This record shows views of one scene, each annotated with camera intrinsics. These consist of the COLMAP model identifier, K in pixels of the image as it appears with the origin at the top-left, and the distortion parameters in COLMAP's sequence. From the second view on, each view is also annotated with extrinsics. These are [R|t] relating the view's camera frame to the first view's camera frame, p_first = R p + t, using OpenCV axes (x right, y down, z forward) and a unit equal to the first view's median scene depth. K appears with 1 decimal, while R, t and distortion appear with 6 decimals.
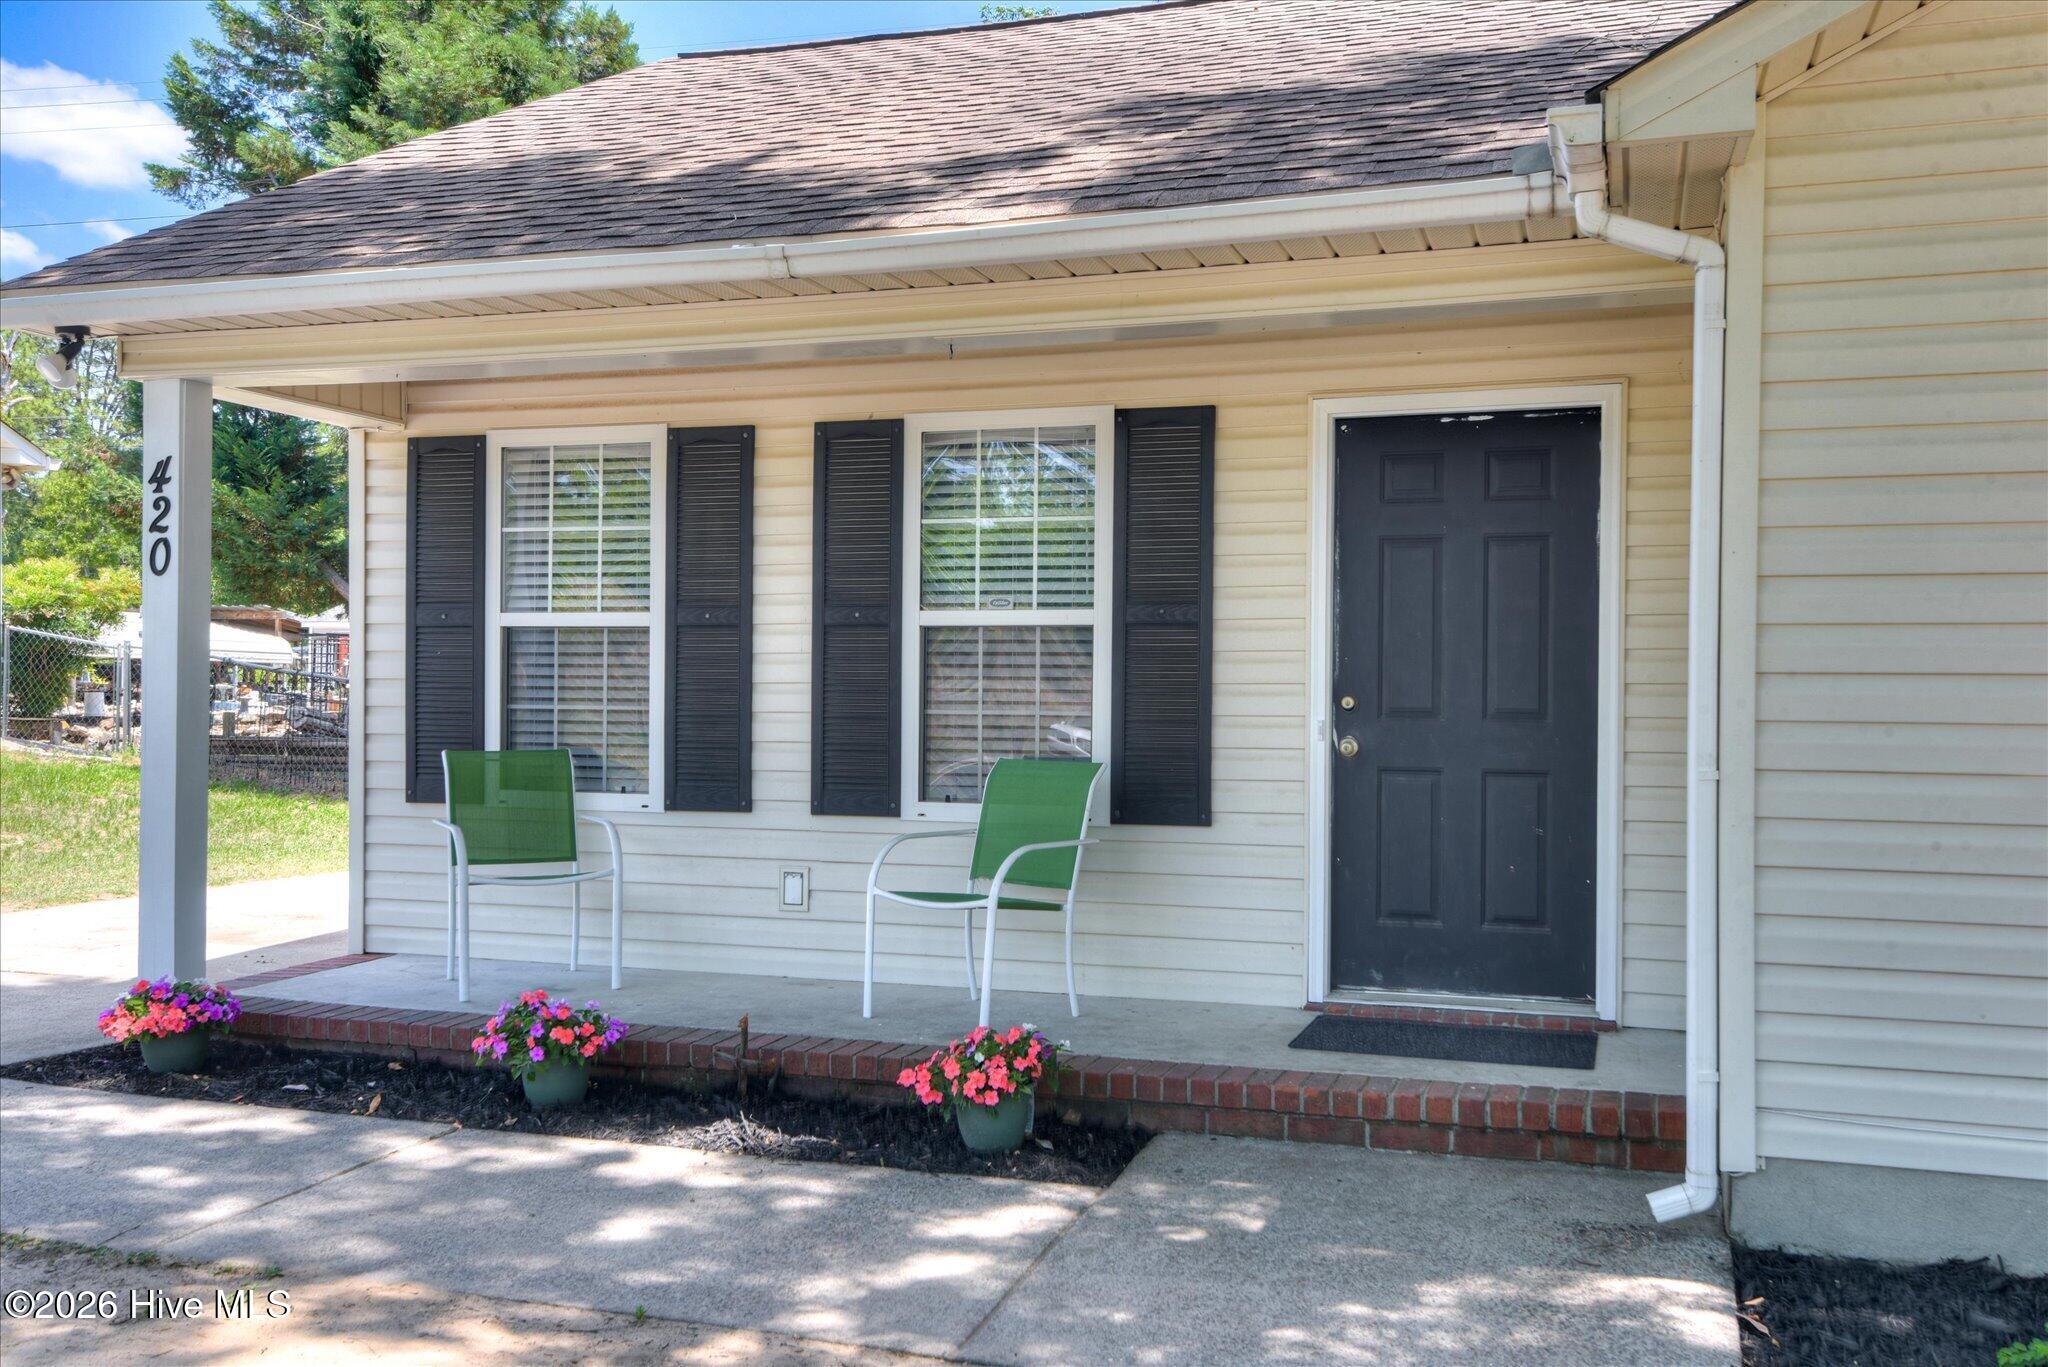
lens RADIAL K [[1793.5, 0, 1035.5], [0, 1793.5, 685.8], [0, 0, 1]] dist [0.087431, -0.002174]
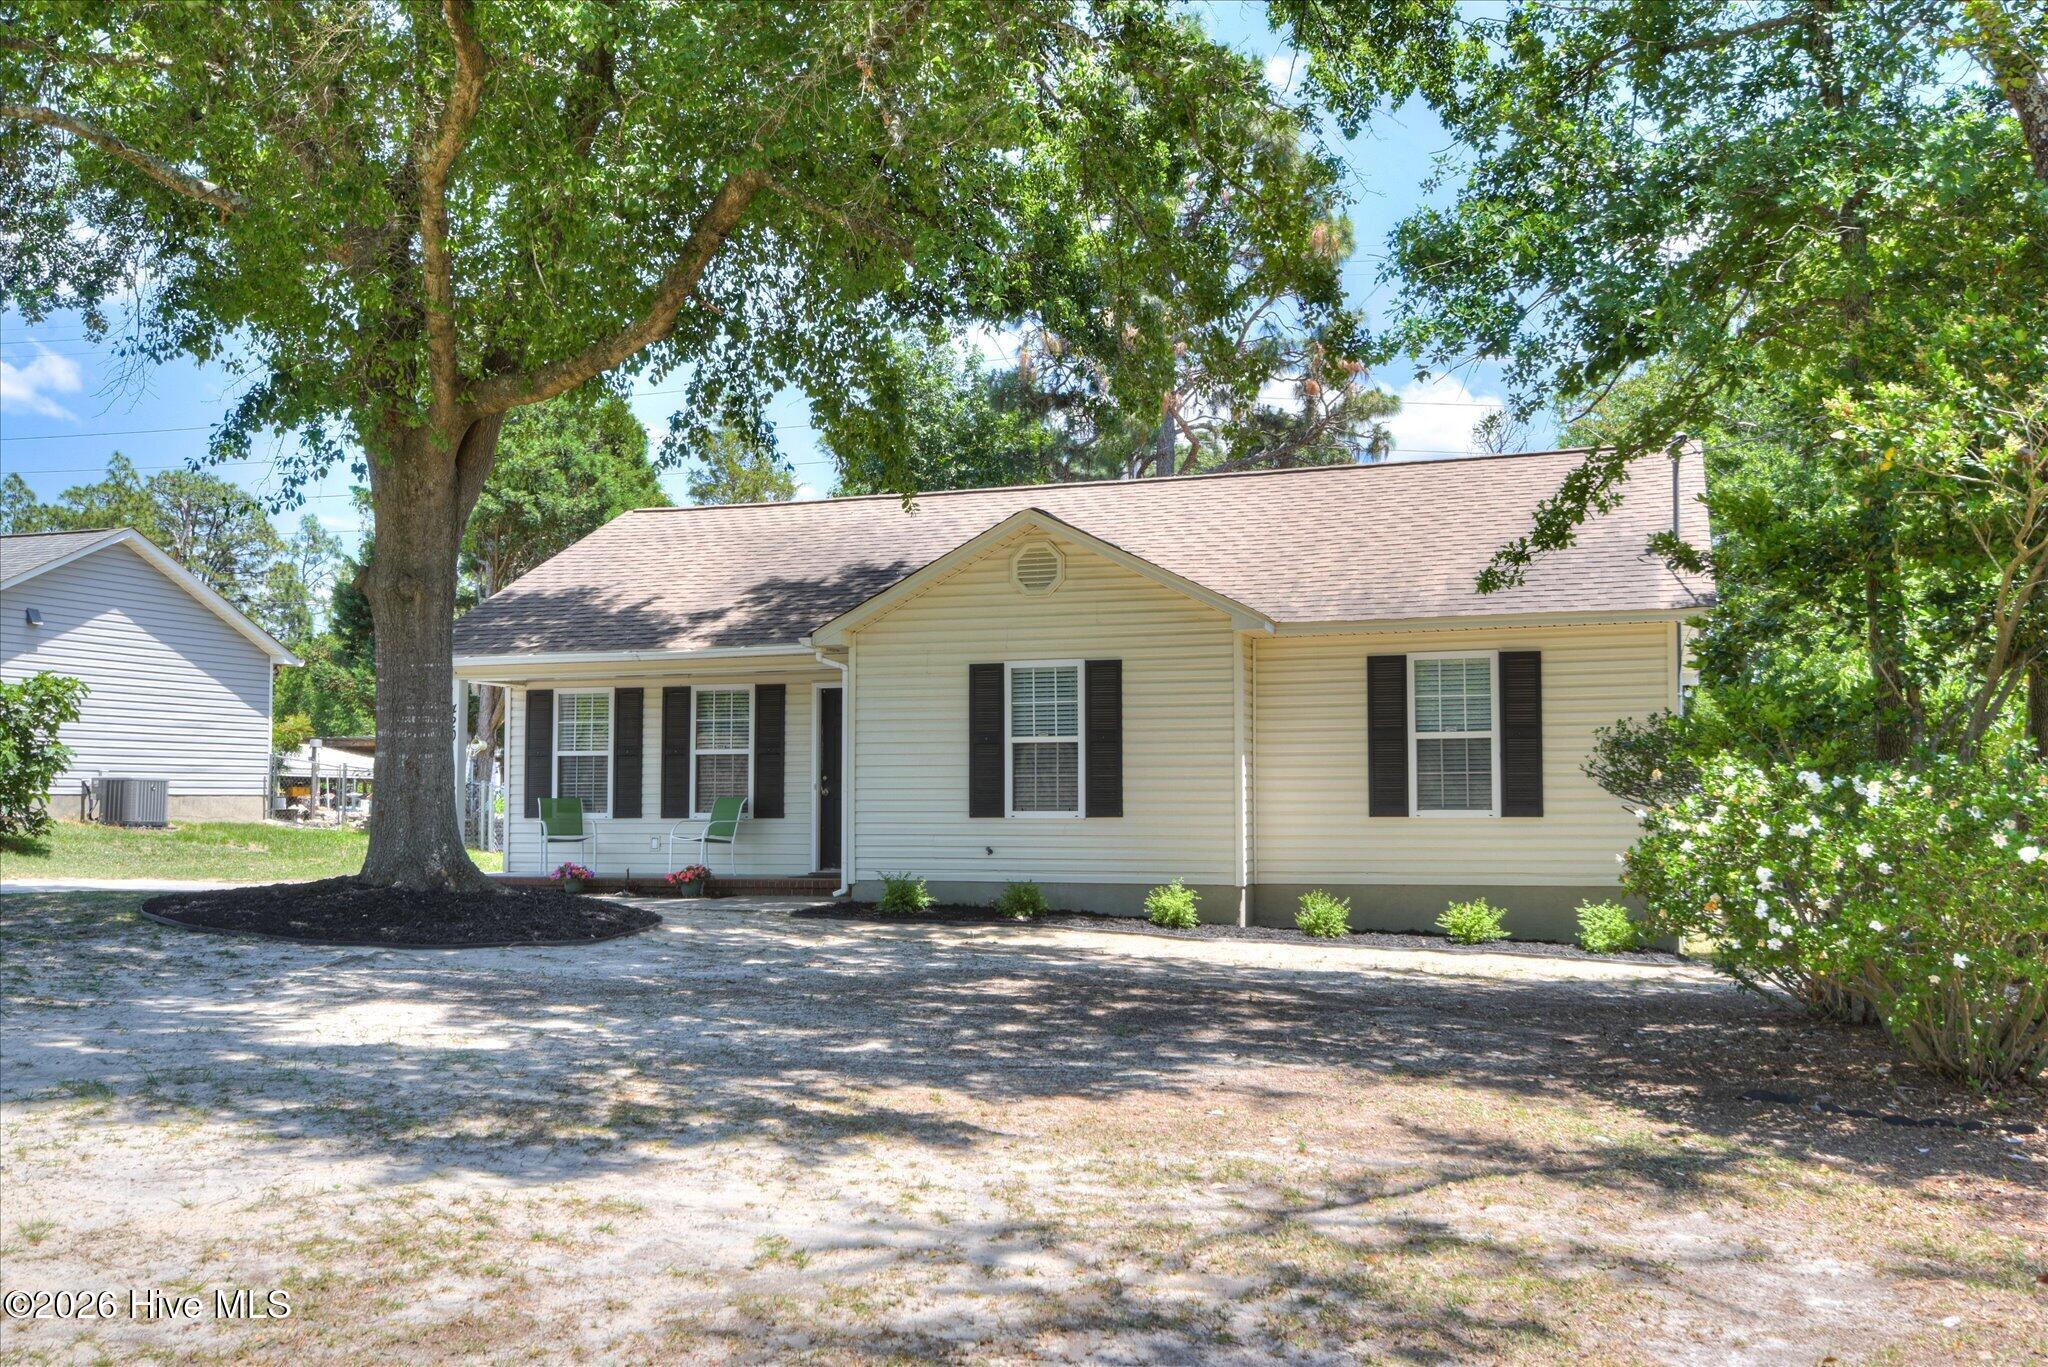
lens RADIAL K [[1793.5, 0, 1025.7], [0, 1793.5, 695.0], [0, 0, 1]] dist [0.087431, -0.002174]
pose [[0.999494, -0.009321, -0.030401, 0.584684], [0.007394, 0.997993, -0.062889, 0.060750], [0.030926, 0.062633, 0.997557, -2.014841]]
